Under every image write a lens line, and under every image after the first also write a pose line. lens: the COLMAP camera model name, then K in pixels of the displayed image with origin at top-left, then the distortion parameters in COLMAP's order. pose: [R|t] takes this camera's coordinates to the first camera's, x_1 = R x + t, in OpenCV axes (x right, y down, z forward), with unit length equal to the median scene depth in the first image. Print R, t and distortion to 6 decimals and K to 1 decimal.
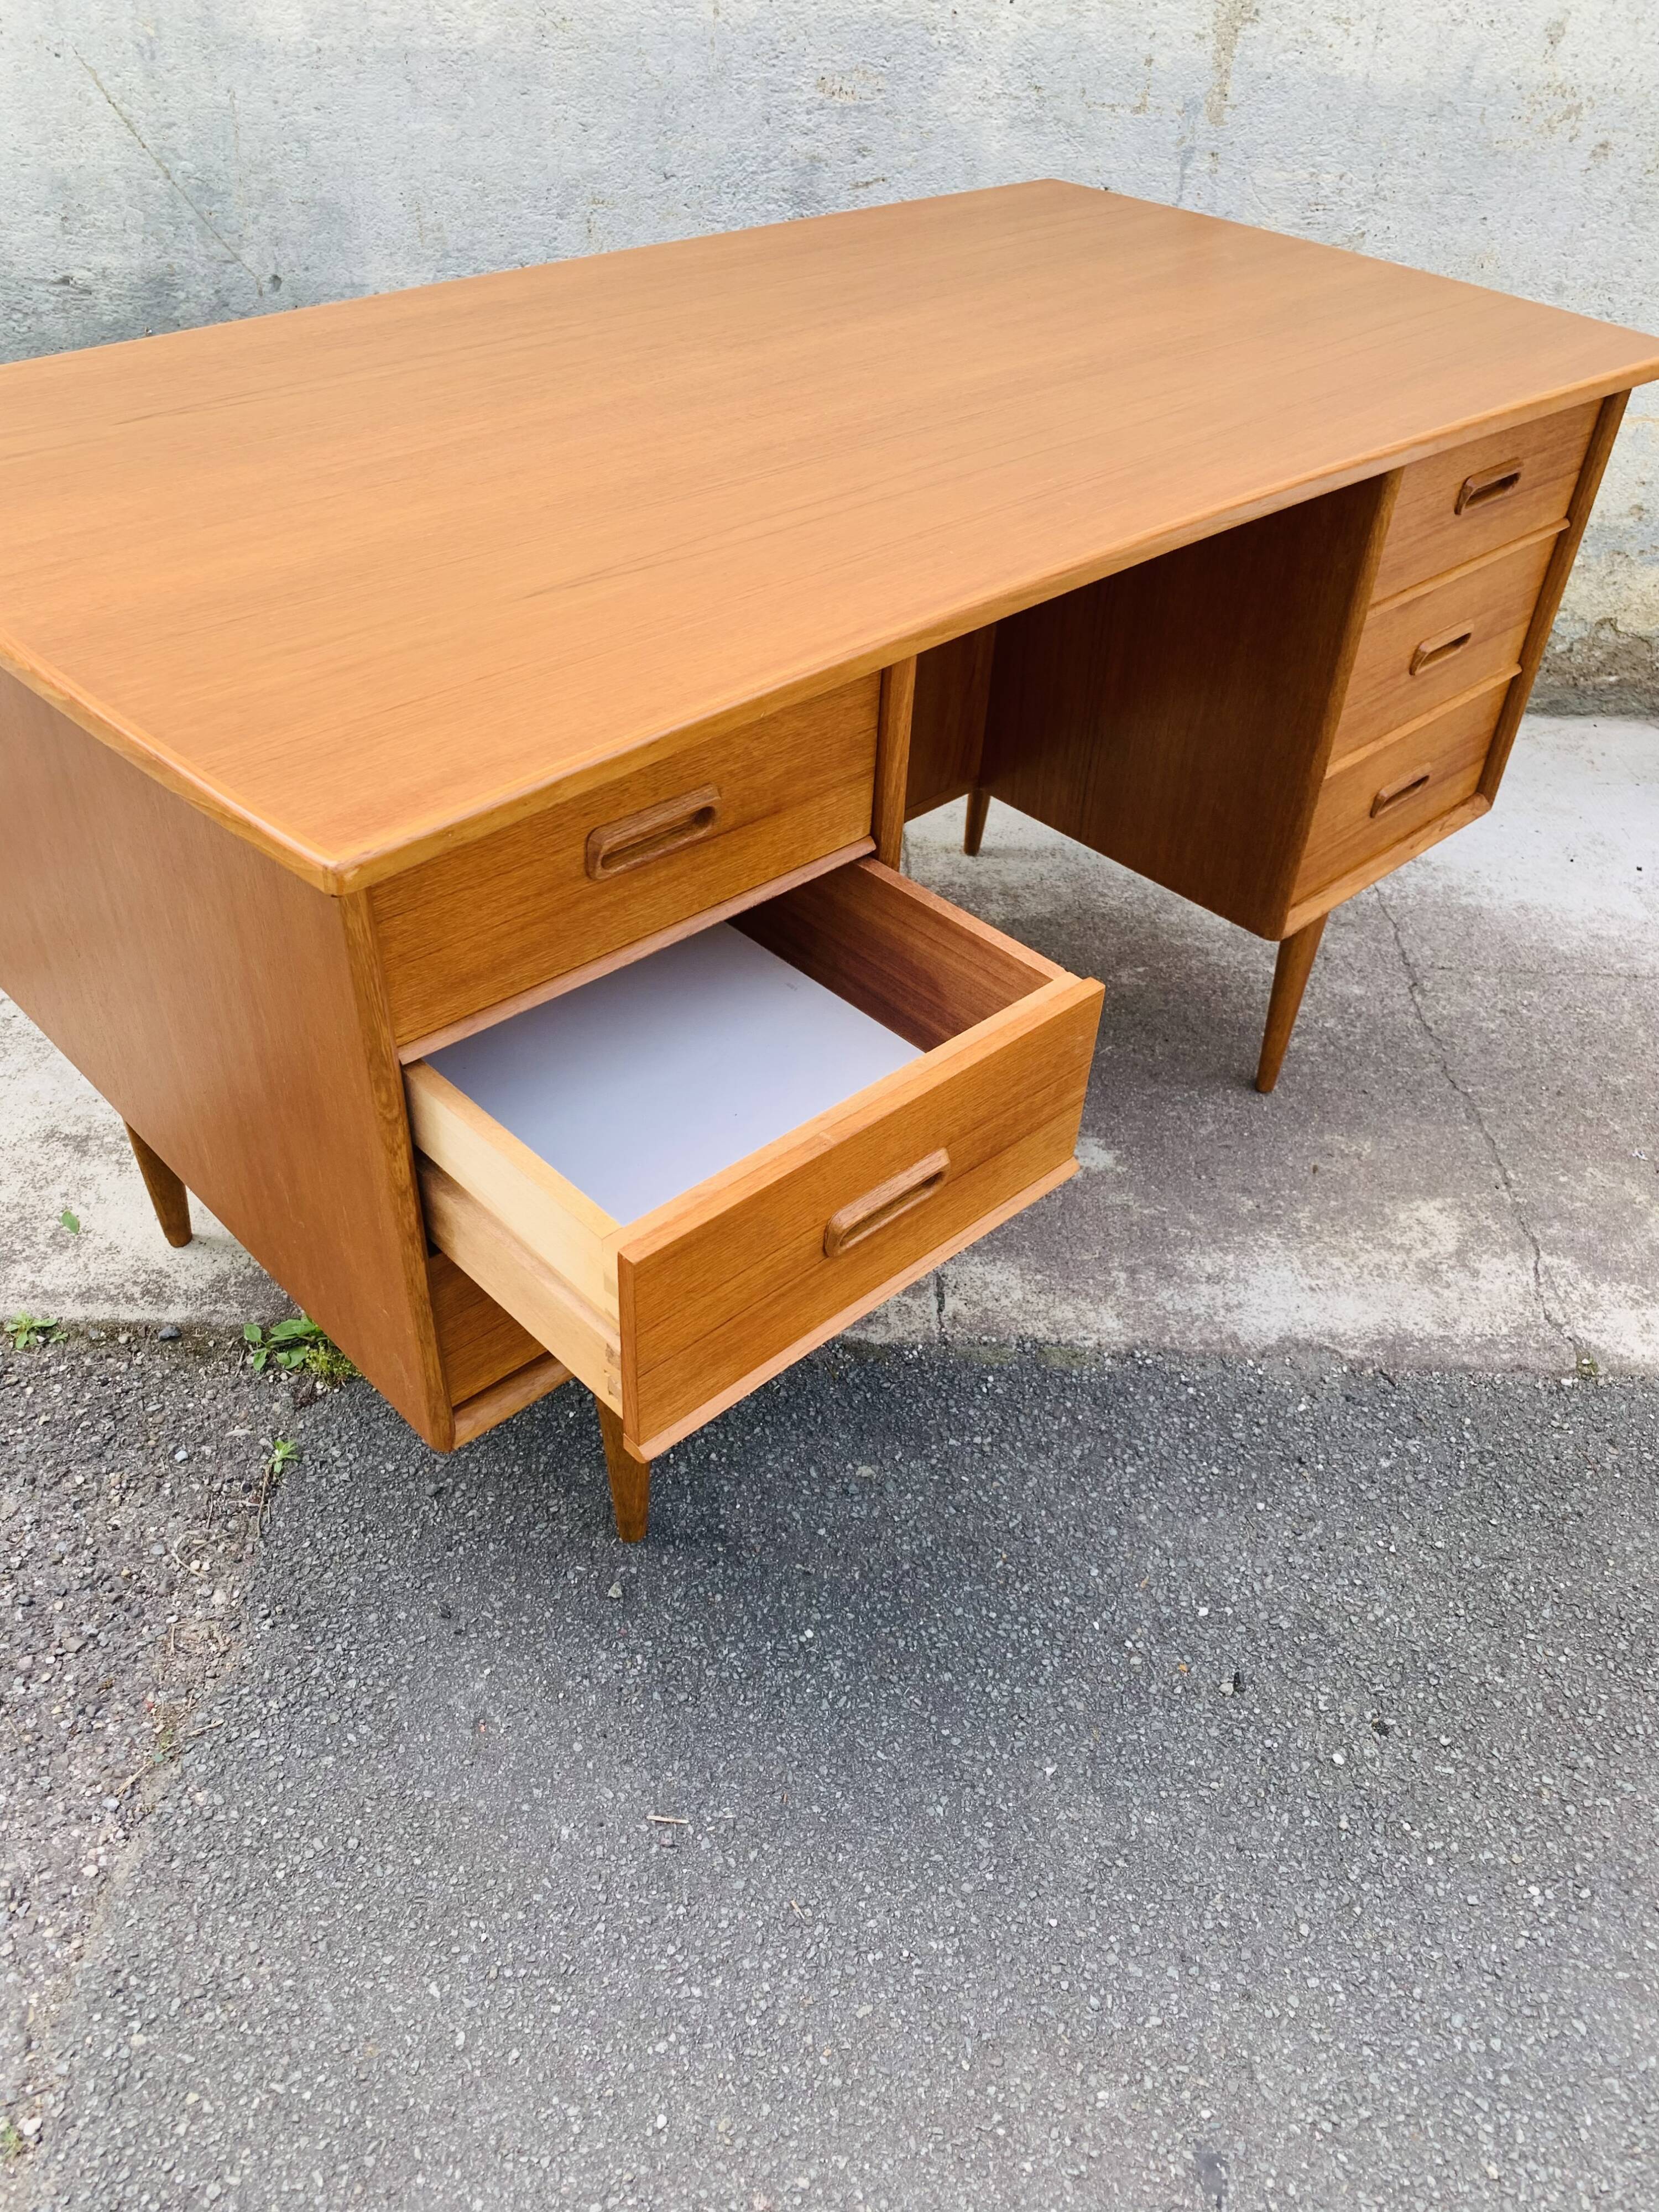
lens RADIAL K [[1729.0, 0, 828.7], [0, 1729.0, 1108.7], [0, 0, 1]] dist [-0.001002, 0.010467]
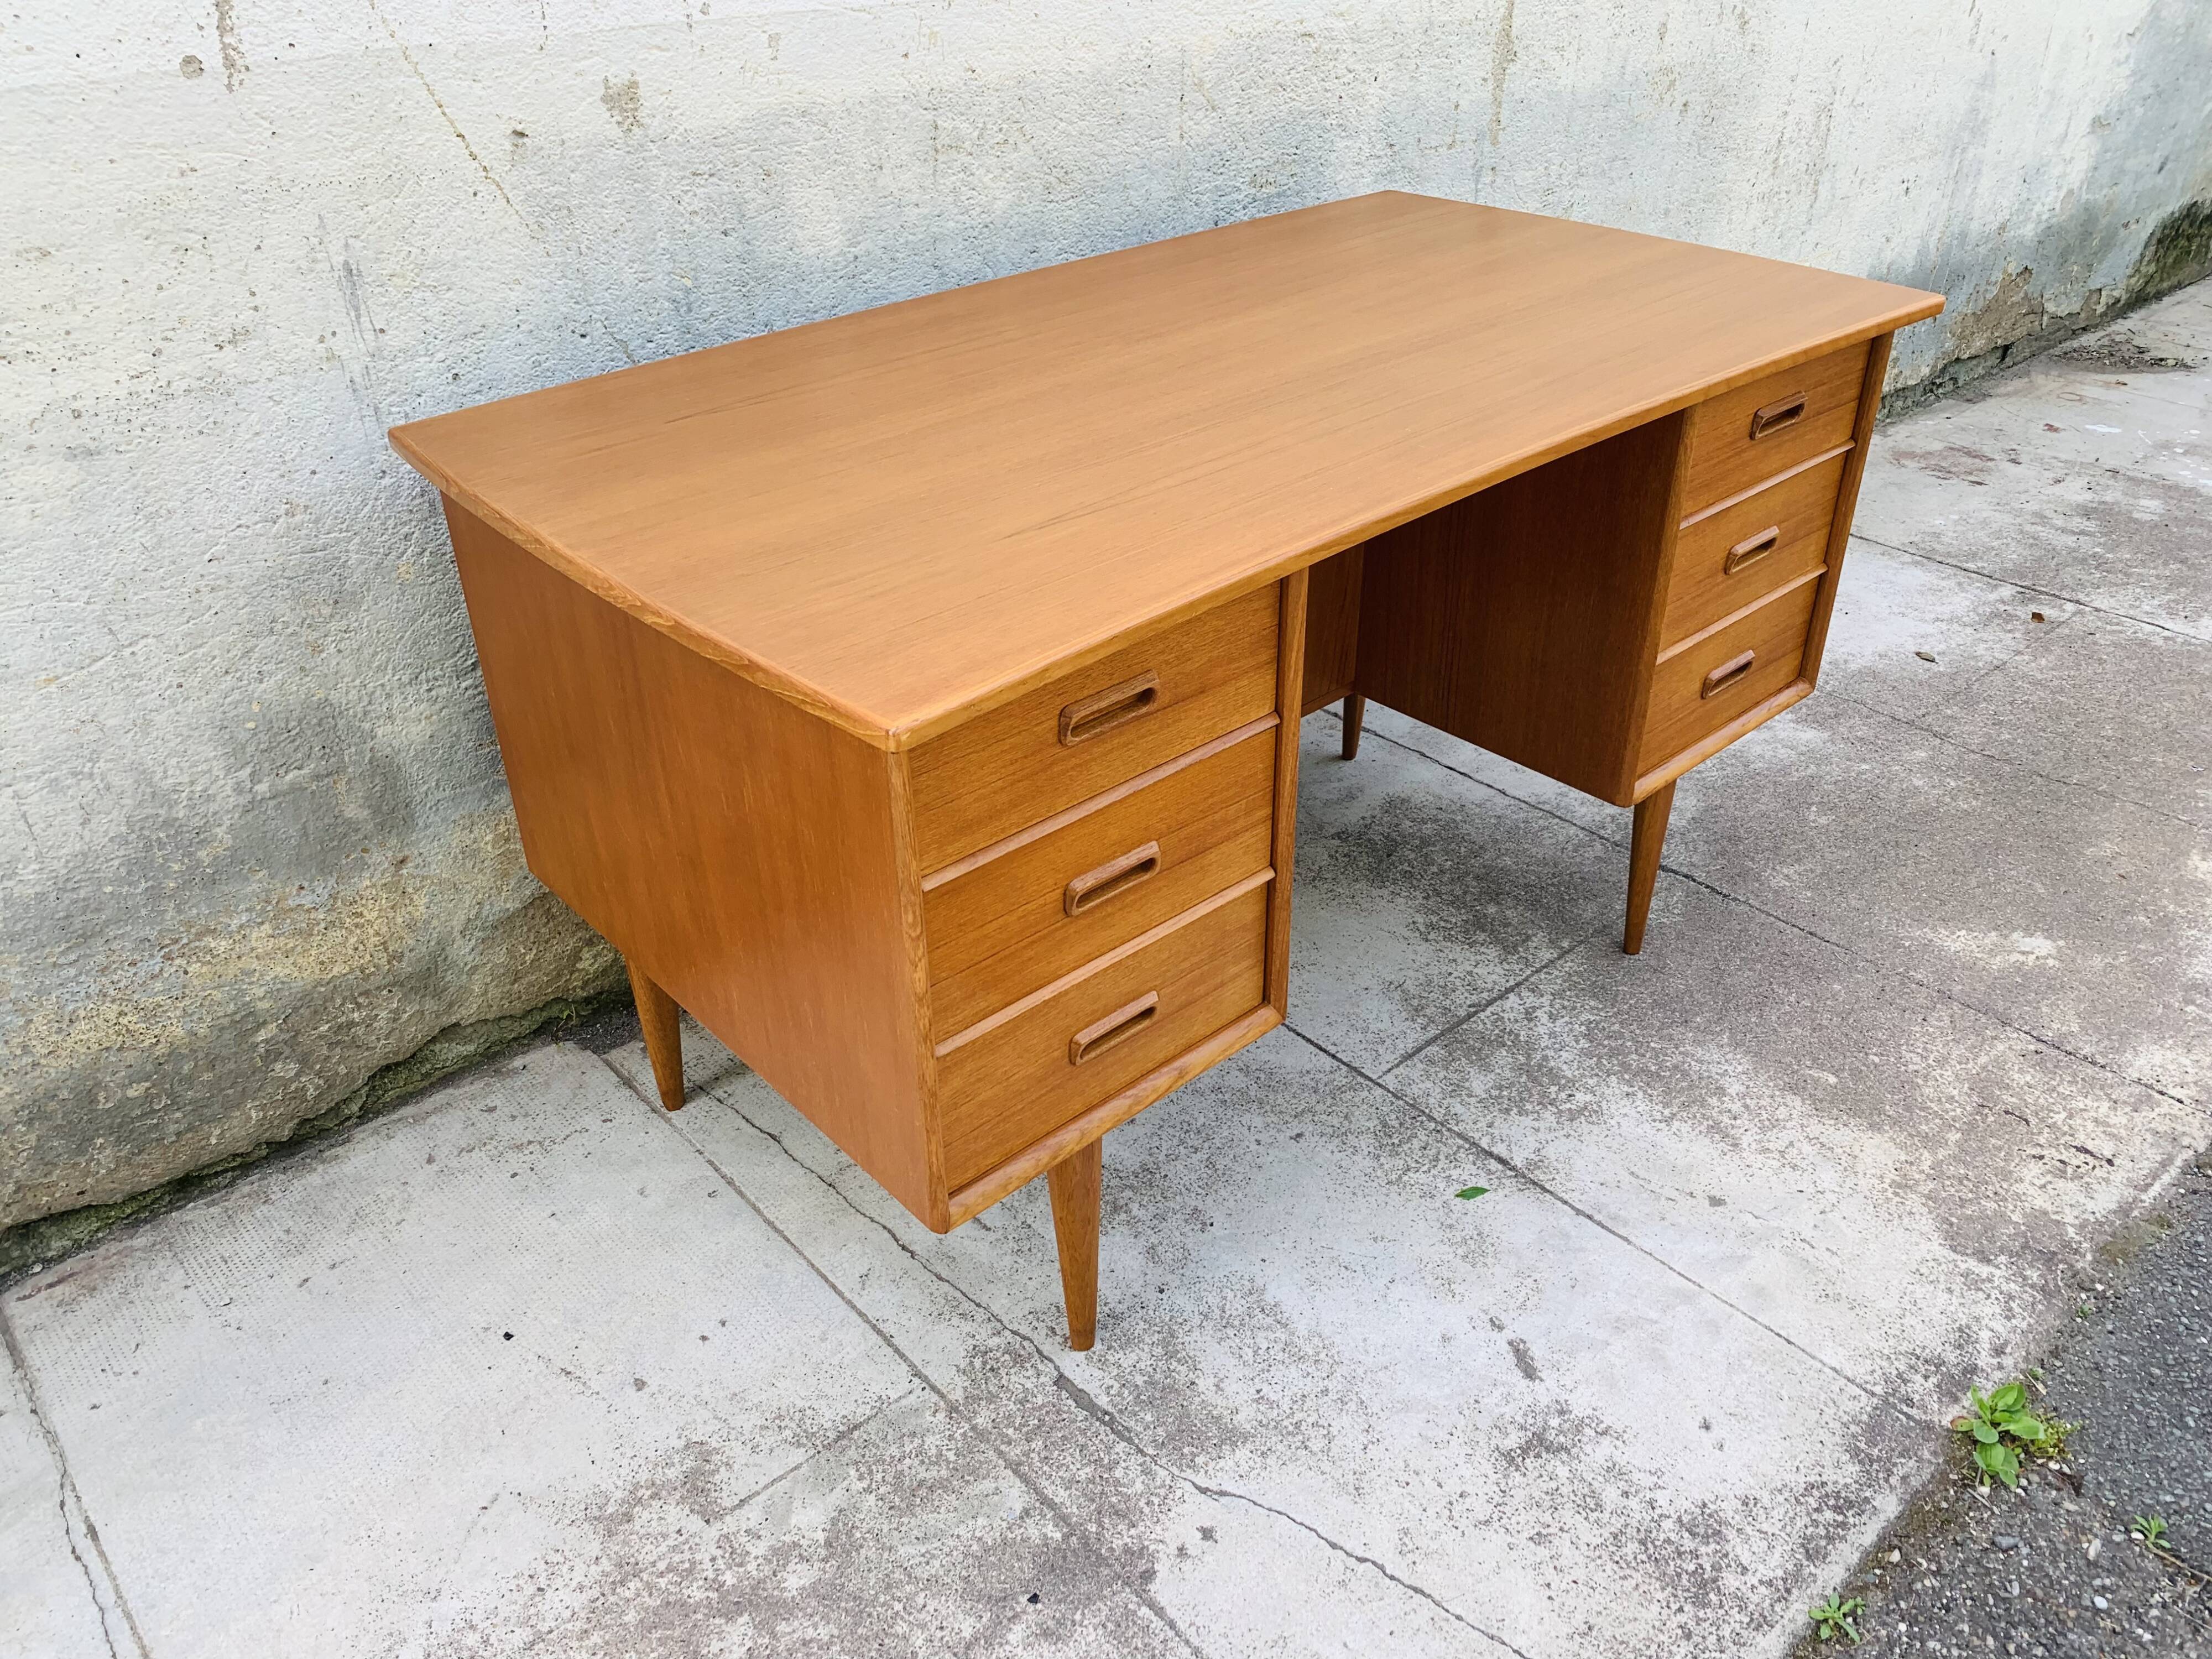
lens RADIAL K [[1716.7, 0, 1122.4], [0, 1716.7, 811.0], [0, 0, 1]] dist [-0.000229, 0.010920]
pose [[0.742246, -0.395737, 0.540799, -1.010030], [0.466967, 0.884253, 0.006153, -0.392195], [-0.480638, 0.247968, 0.841130, 0.343631]]
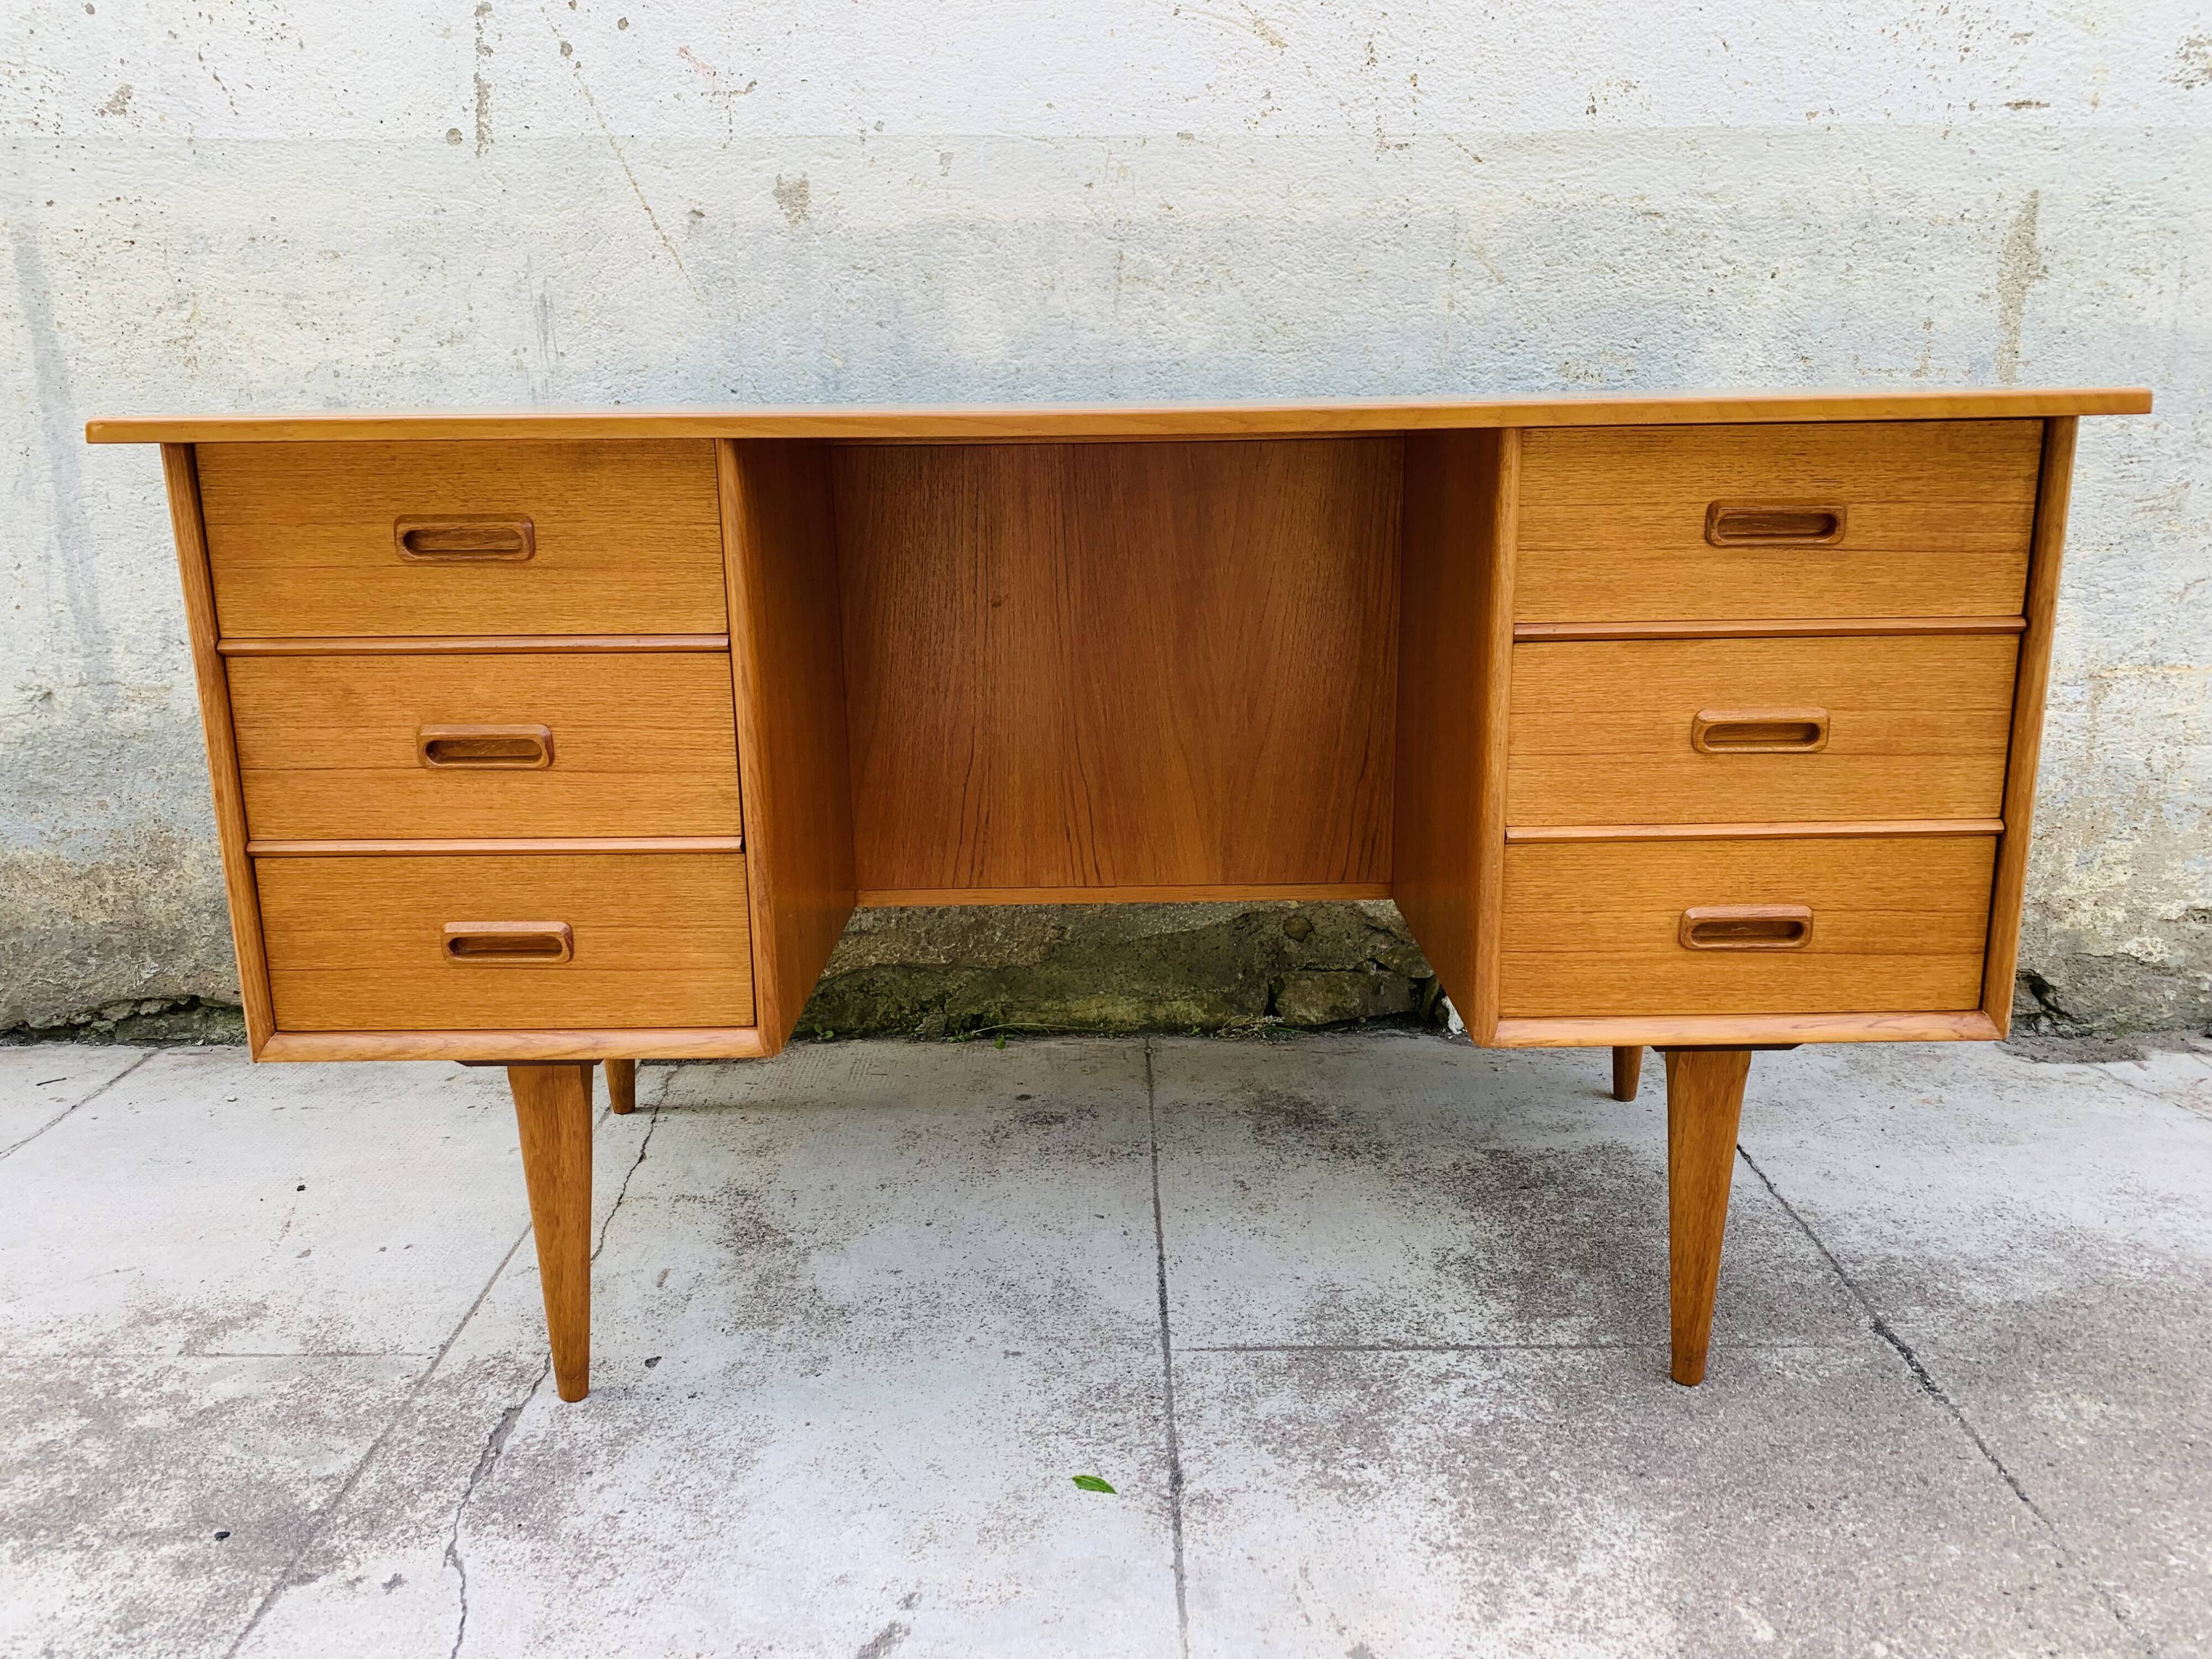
lens RADIAL K [[1715.8, 0, 1107.8], [0, 1715.8, 798.8], [0, 0, 1]] dist [0.004990, 0.001763]
pose [[0.998317, -0.055033, -0.018285, -0.313572], [0.041023, 0.893051, -0.448082, 0.004904], [0.040989, 0.446578, 0.893805, 0.372762]]
